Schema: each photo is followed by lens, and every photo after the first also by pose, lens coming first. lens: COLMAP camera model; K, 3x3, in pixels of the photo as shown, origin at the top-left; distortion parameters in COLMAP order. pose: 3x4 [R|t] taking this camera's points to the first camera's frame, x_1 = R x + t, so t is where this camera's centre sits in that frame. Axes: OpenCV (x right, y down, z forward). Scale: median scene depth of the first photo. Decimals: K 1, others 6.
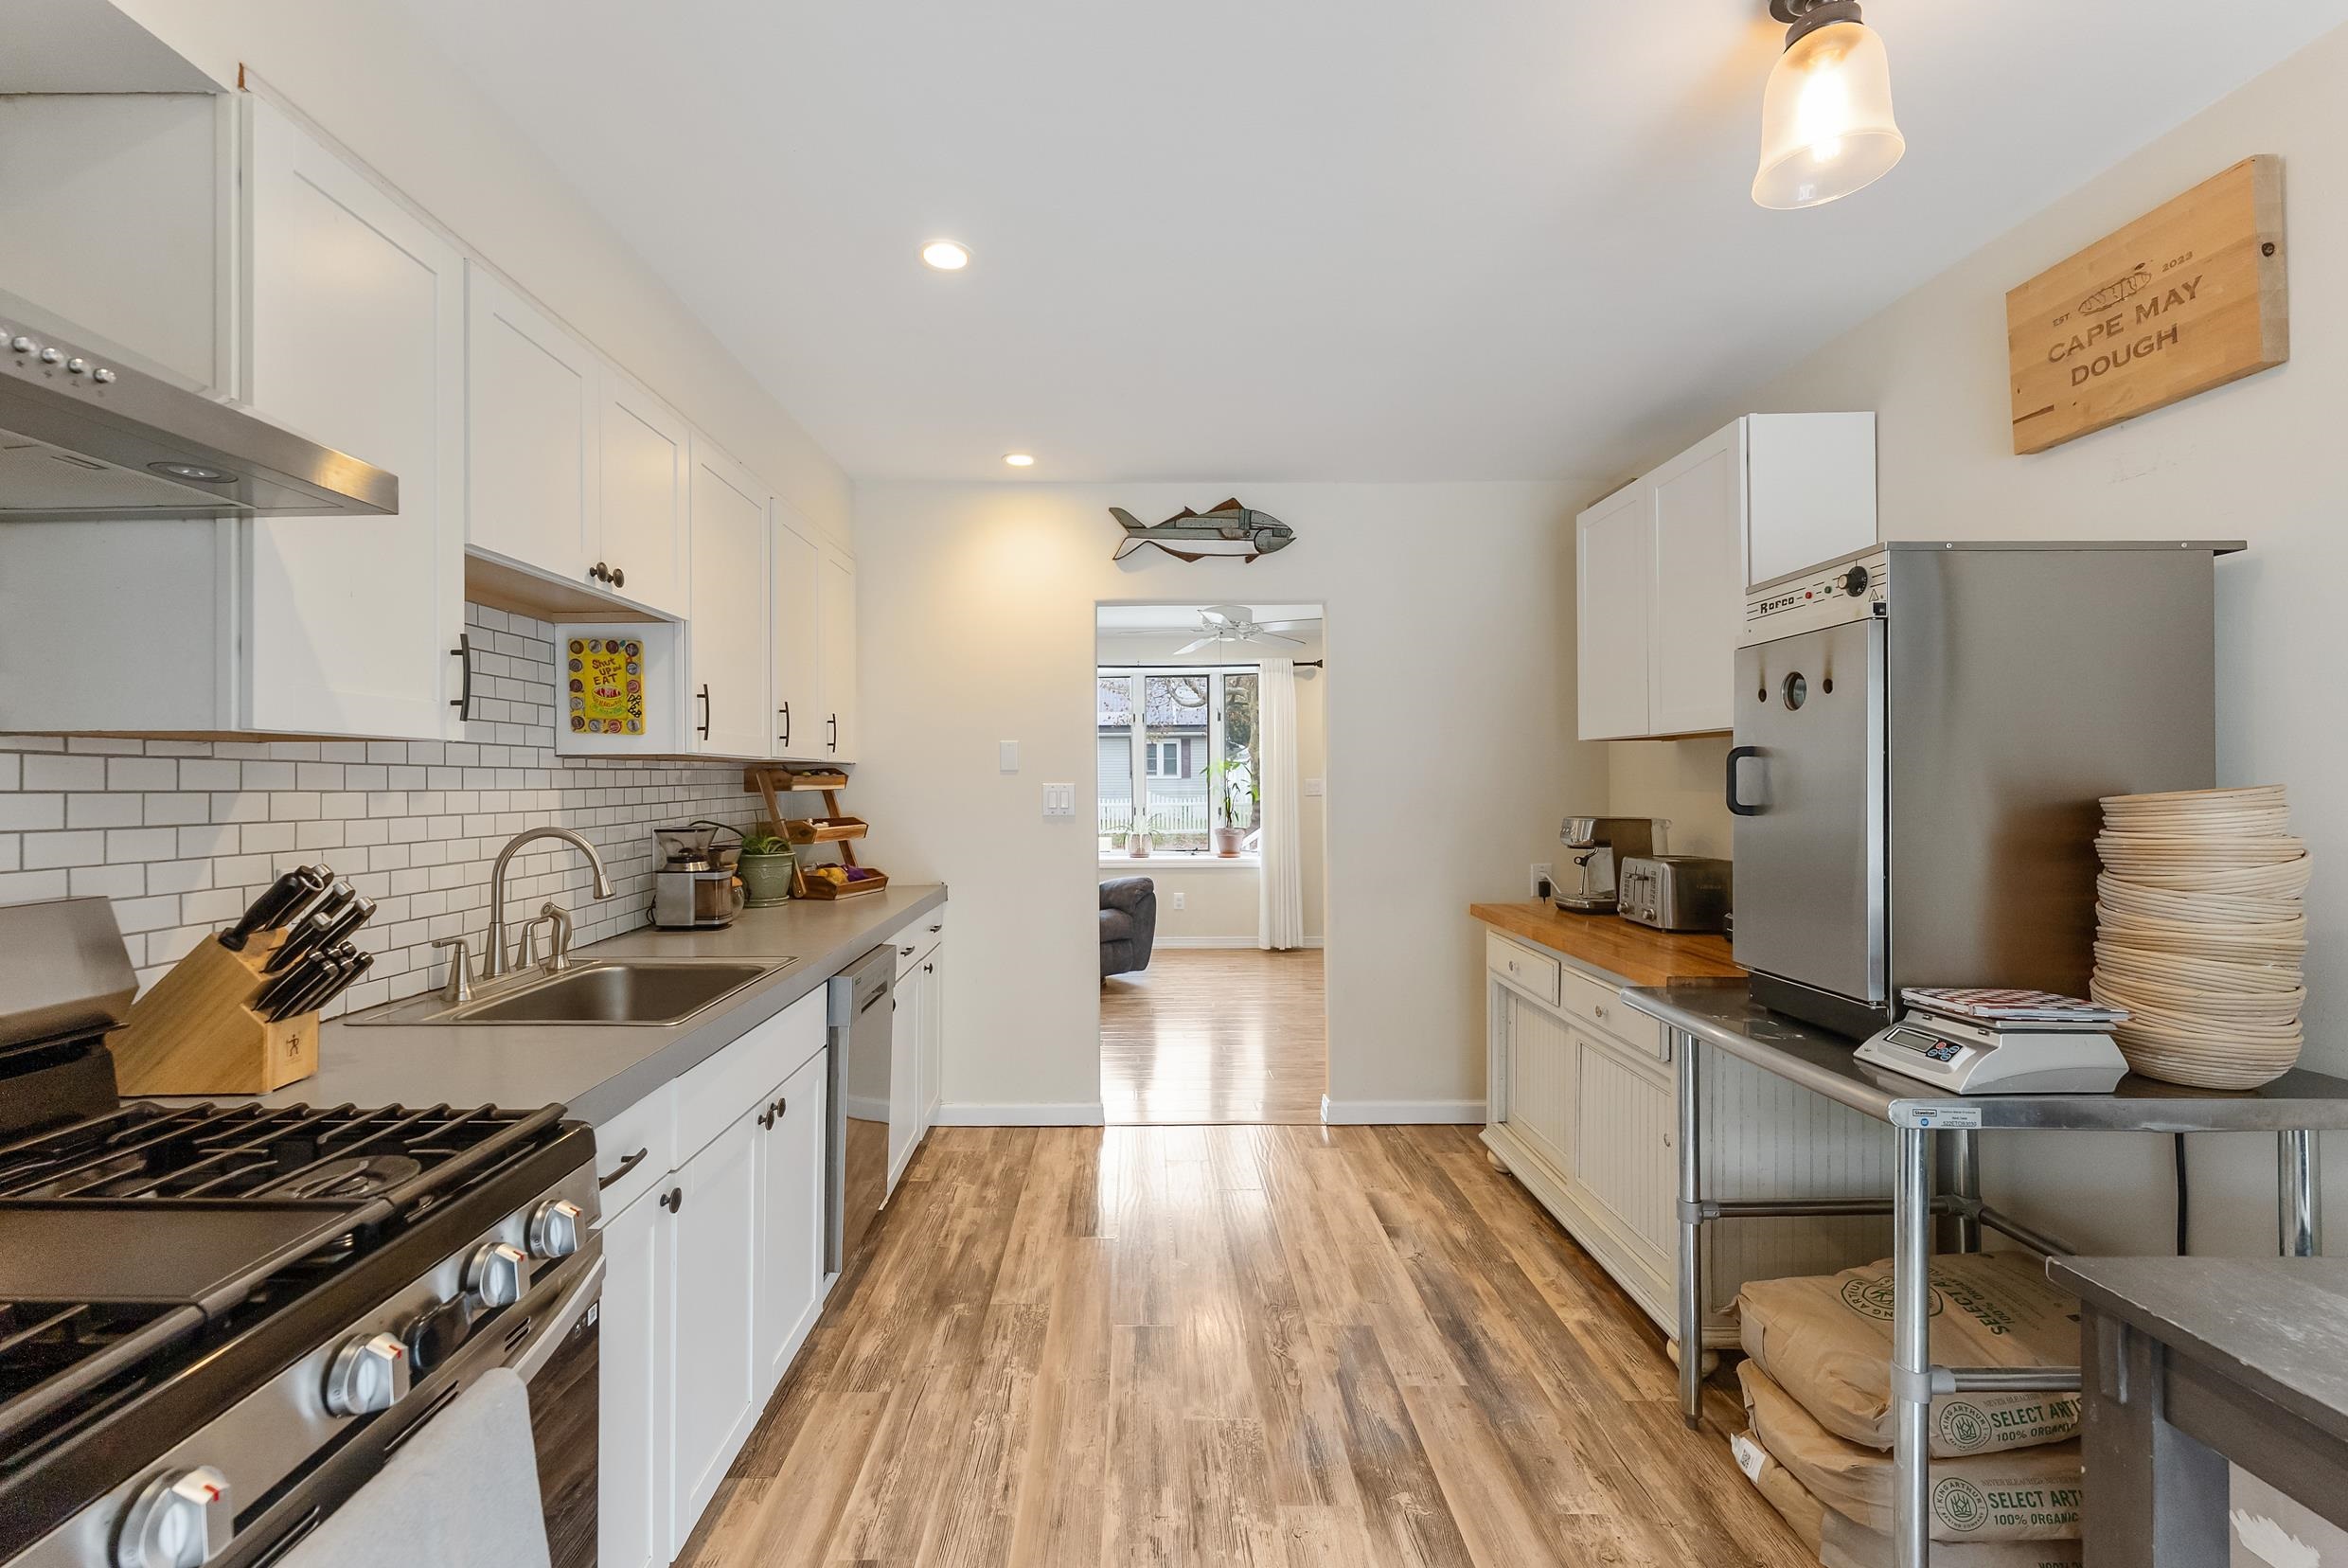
lens RADIAL K [[992.7, 0, 1126.9], [0, 992.7, 780.7], [0, 0, 1]] dist [-0.000081, -0.000183]
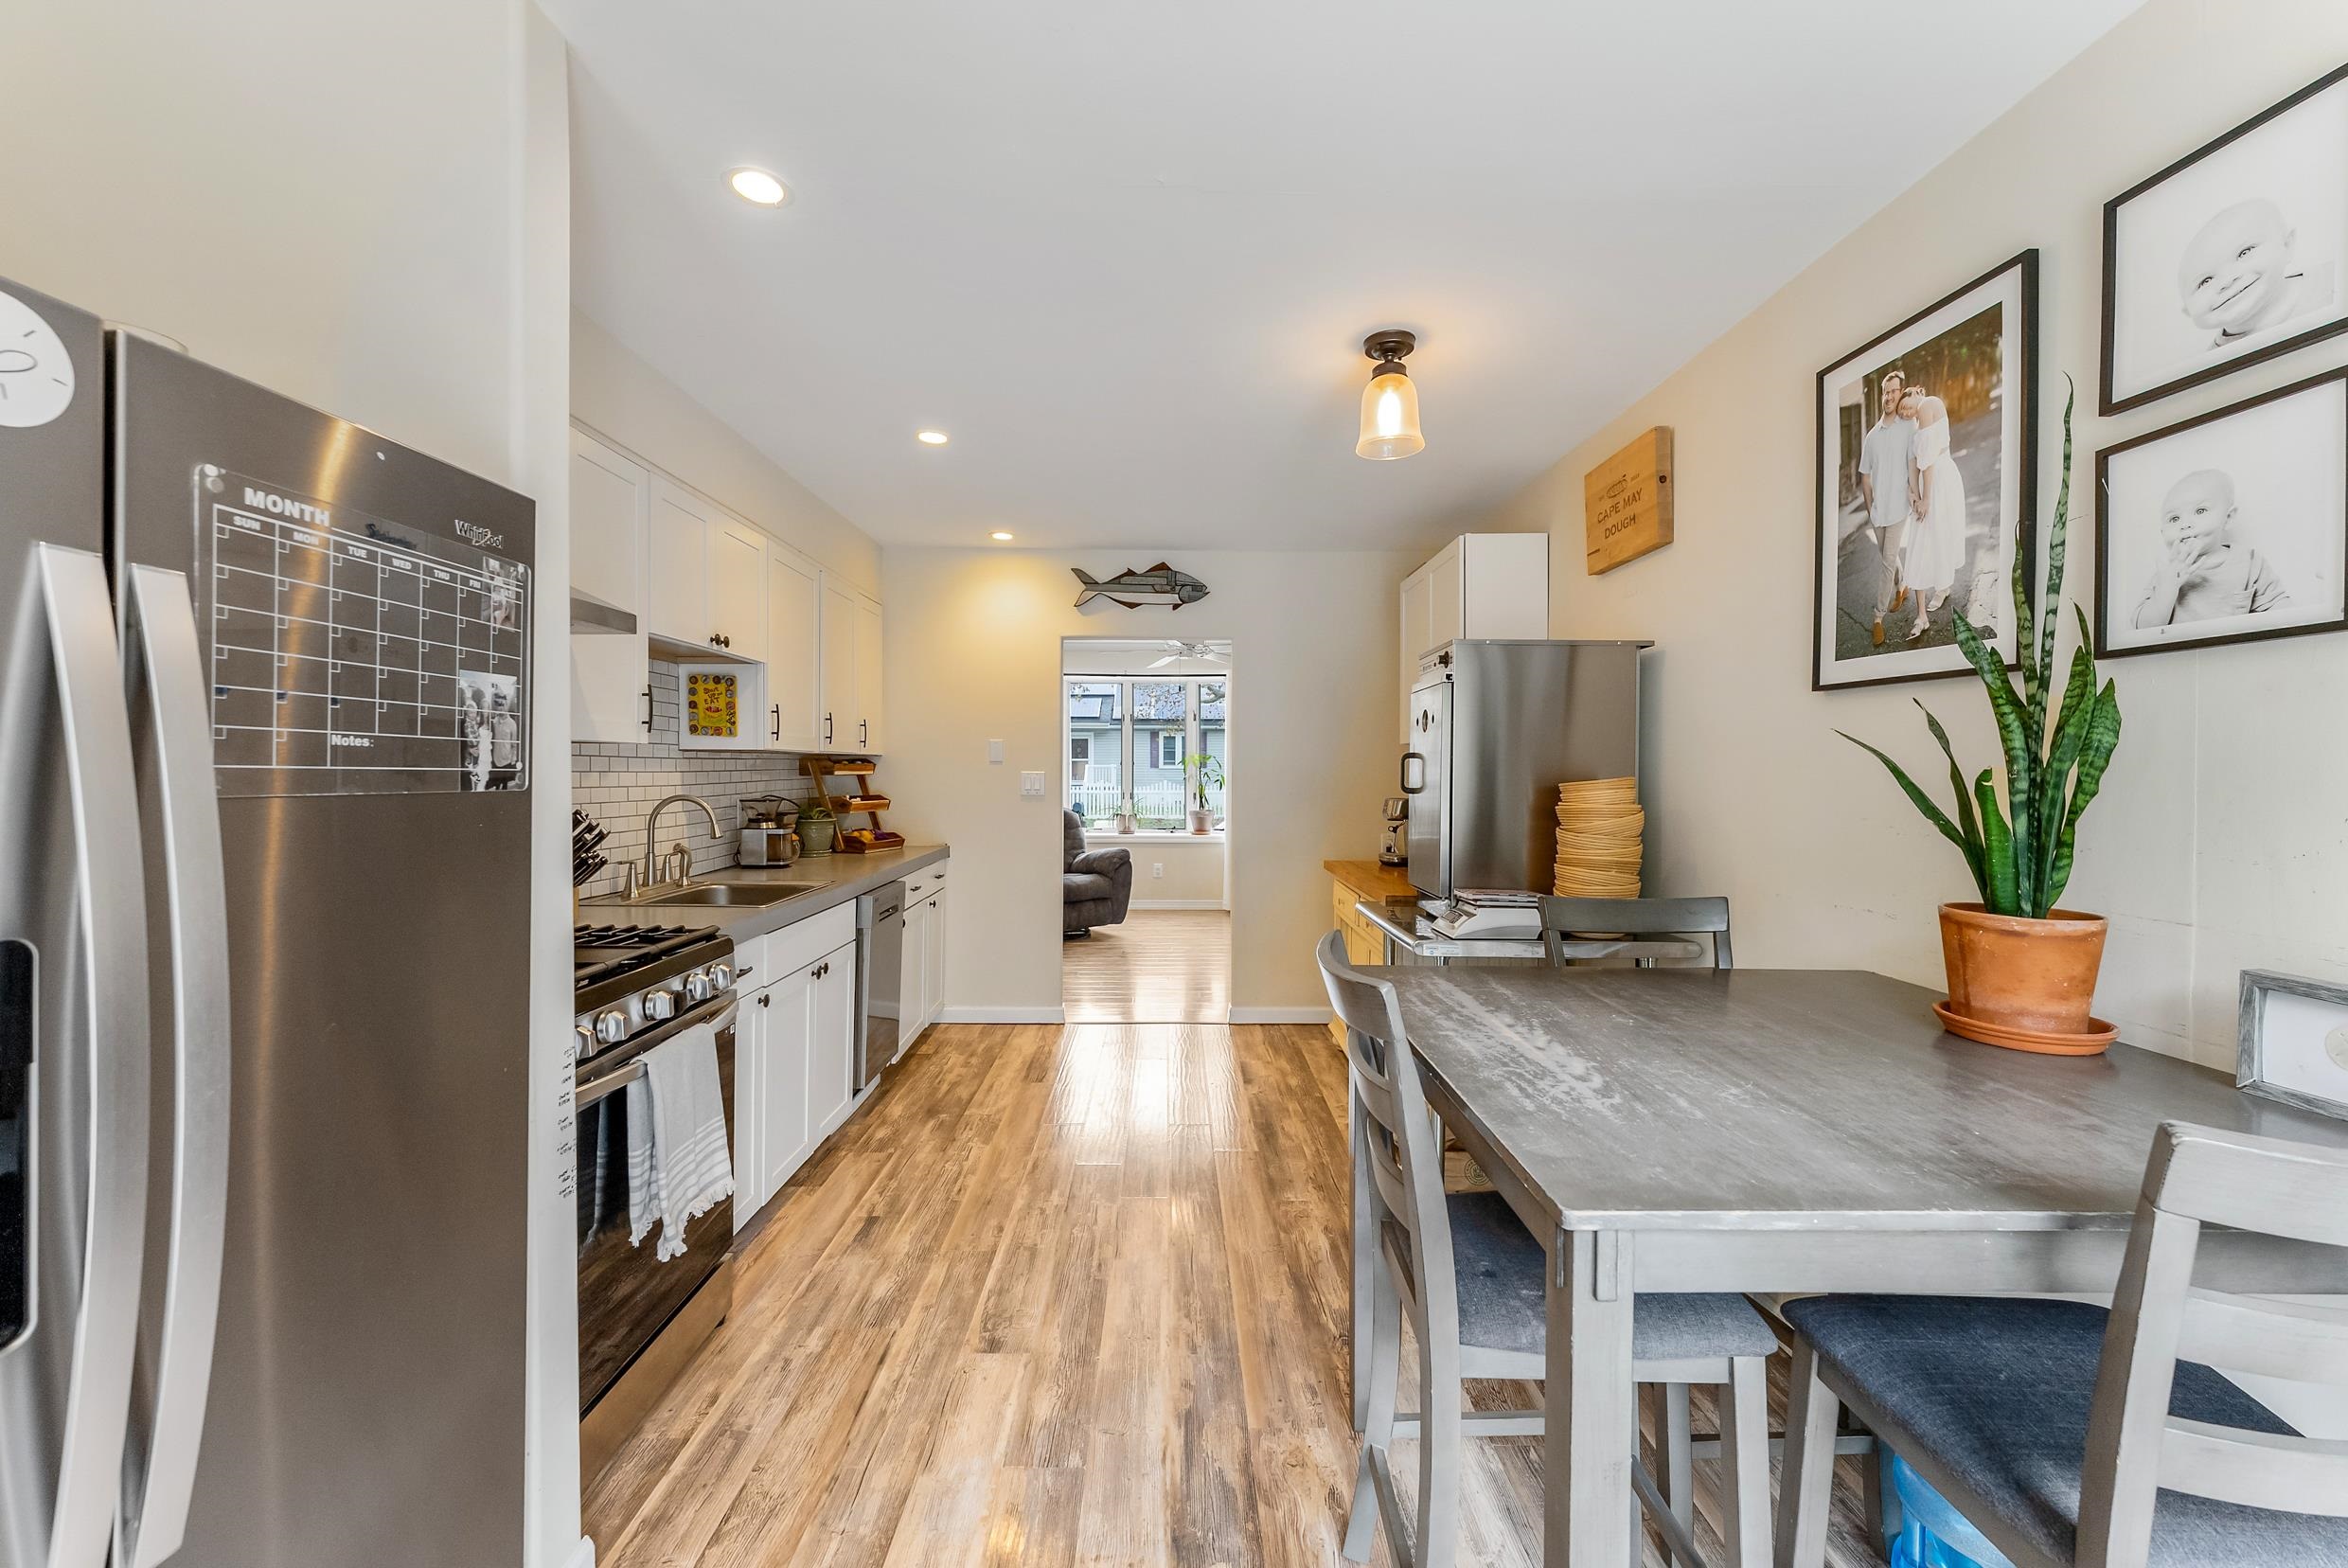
lens RADIAL K [[944.4, 0, 1178.8], [0, 944.4, 781.4], [0, 0, 1]] dist [0.000836, -0.000516]
pose [[0.999696, 0.008978, 0.022974, 0.161025], [-0.009234, 0.999896, 0.011073, 0.000333], [-0.022872, -0.011282, 0.999675, -0.467858]]
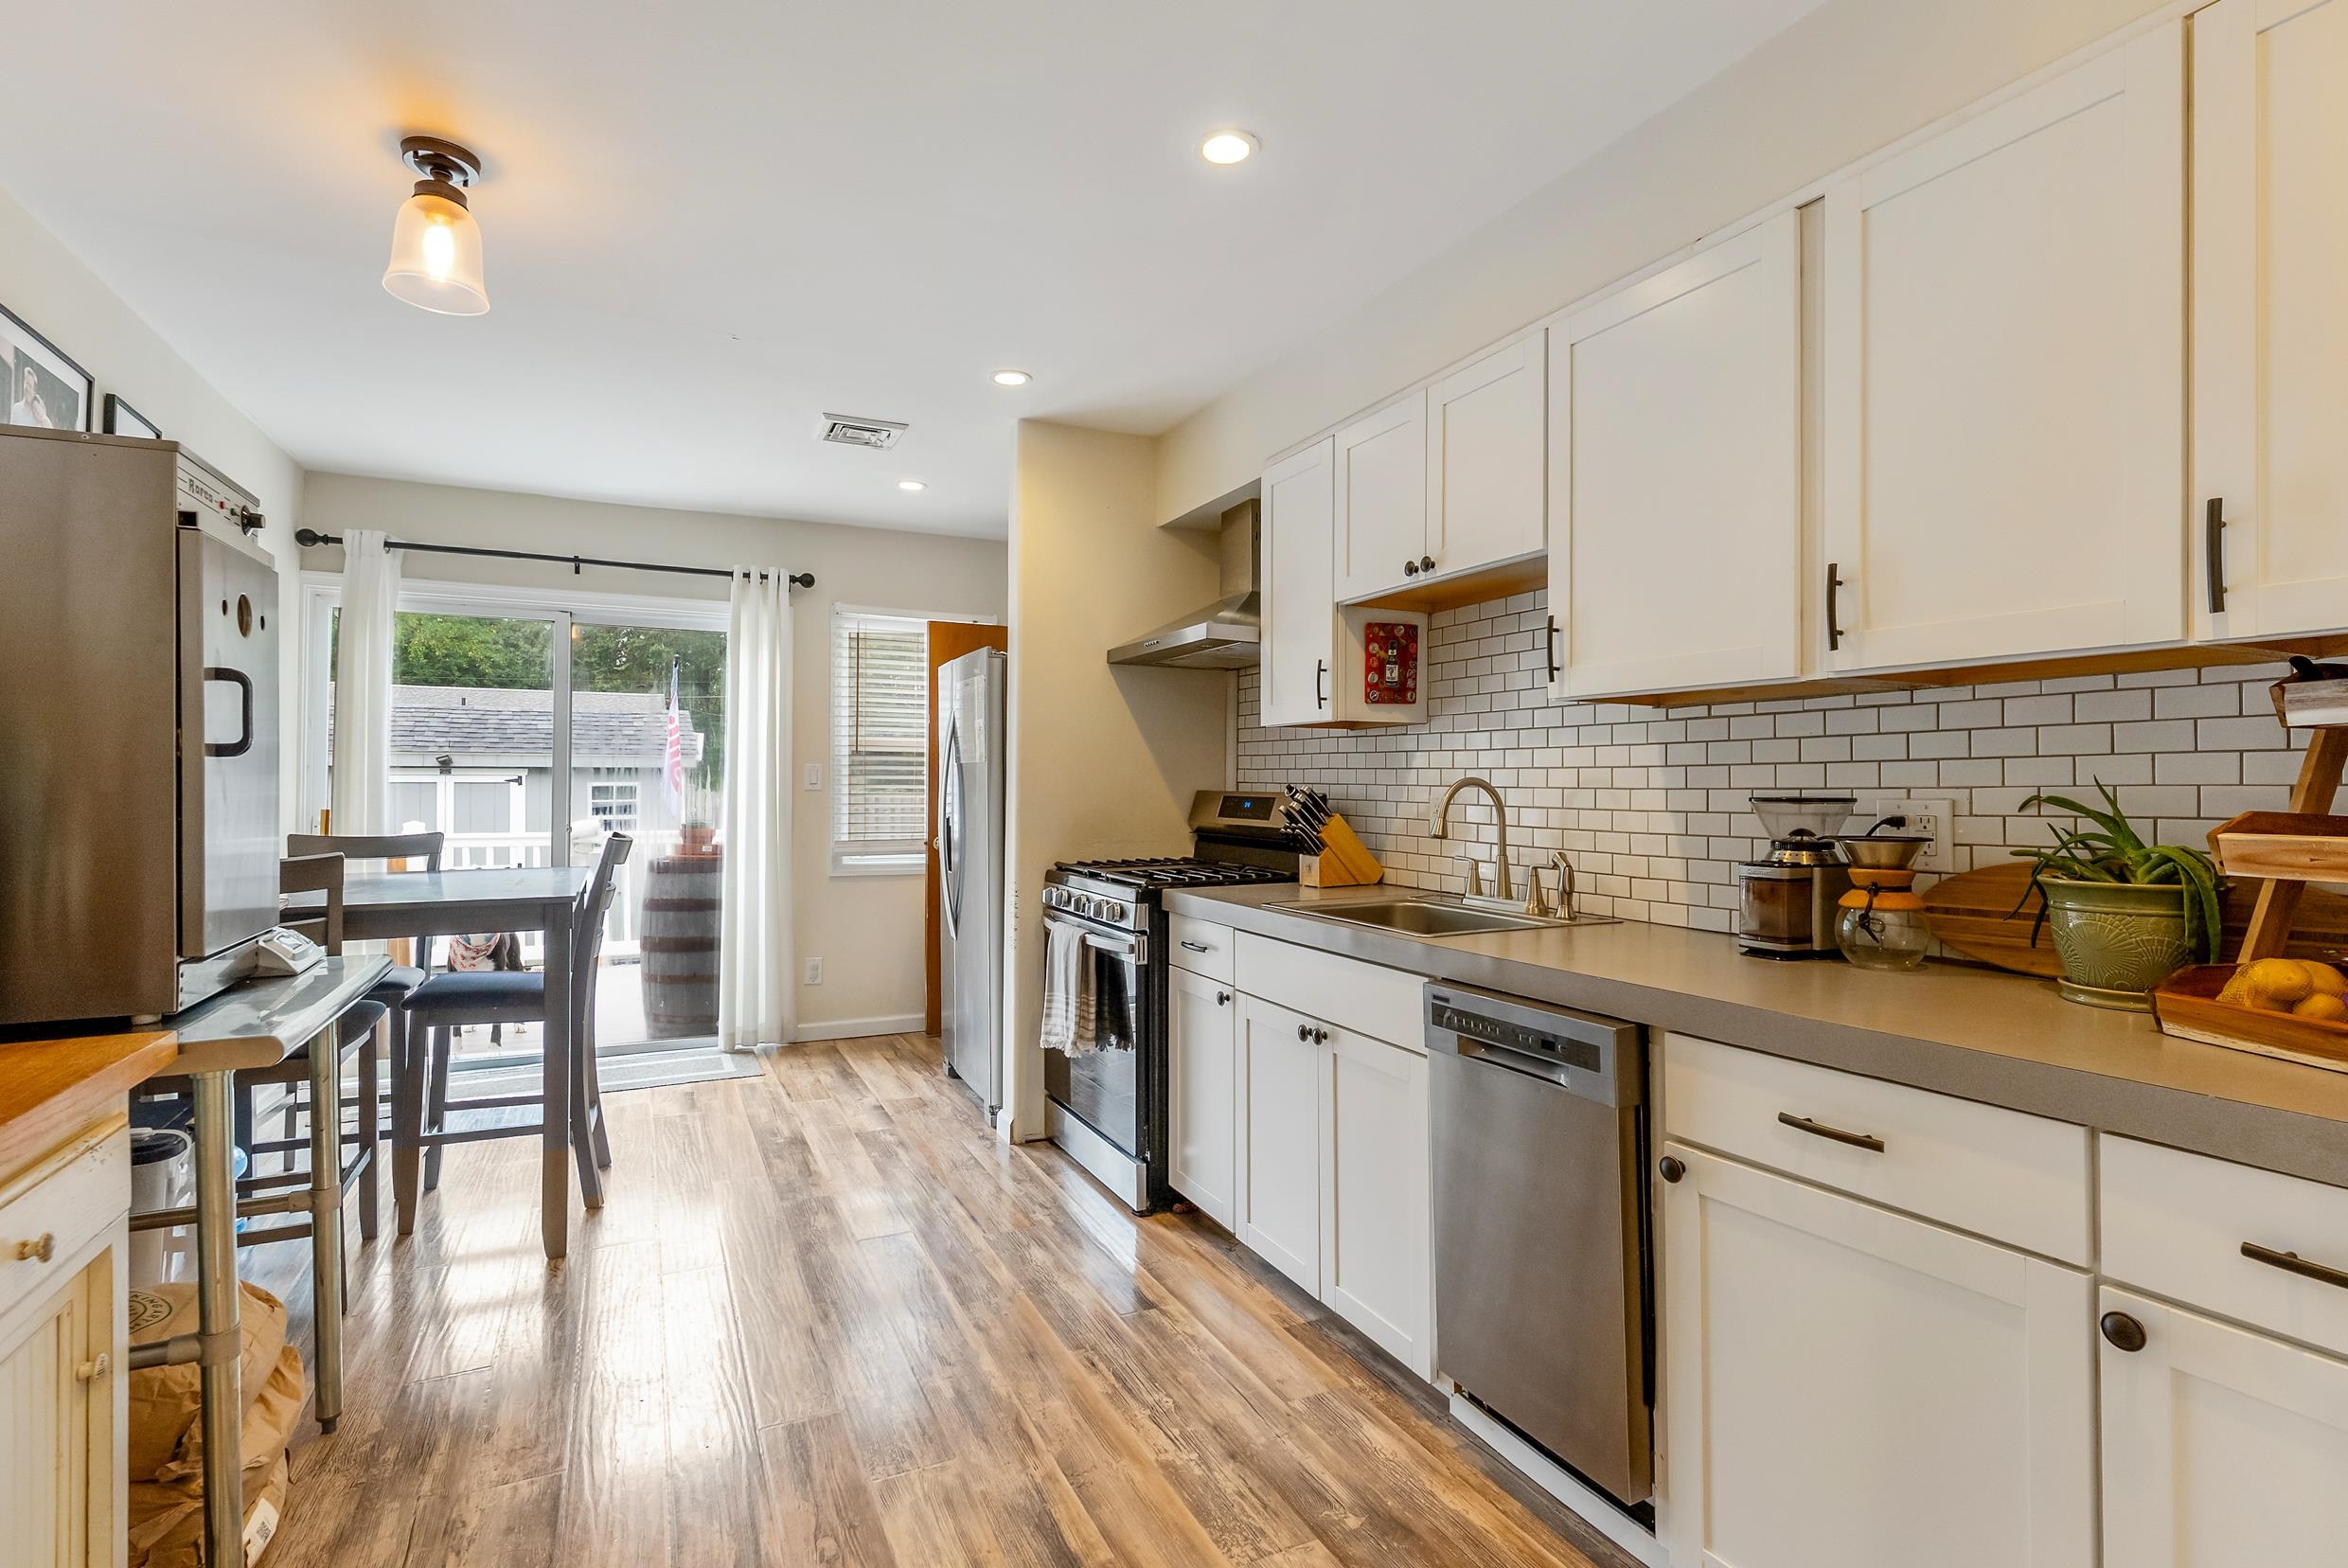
lens RADIAL K [[1102.9, 0, 1174.0], [0, 1102.9, 784.0], [0, 0, 1]] dist [0.002749, -0.000745]
pose [[-0.894088, 0.000658, -0.447891, 0.277074], [-0.001010, 0.999993, 0.003486, 0.041890], [0.447891, 0.003569, -0.894081, 1.683152]]
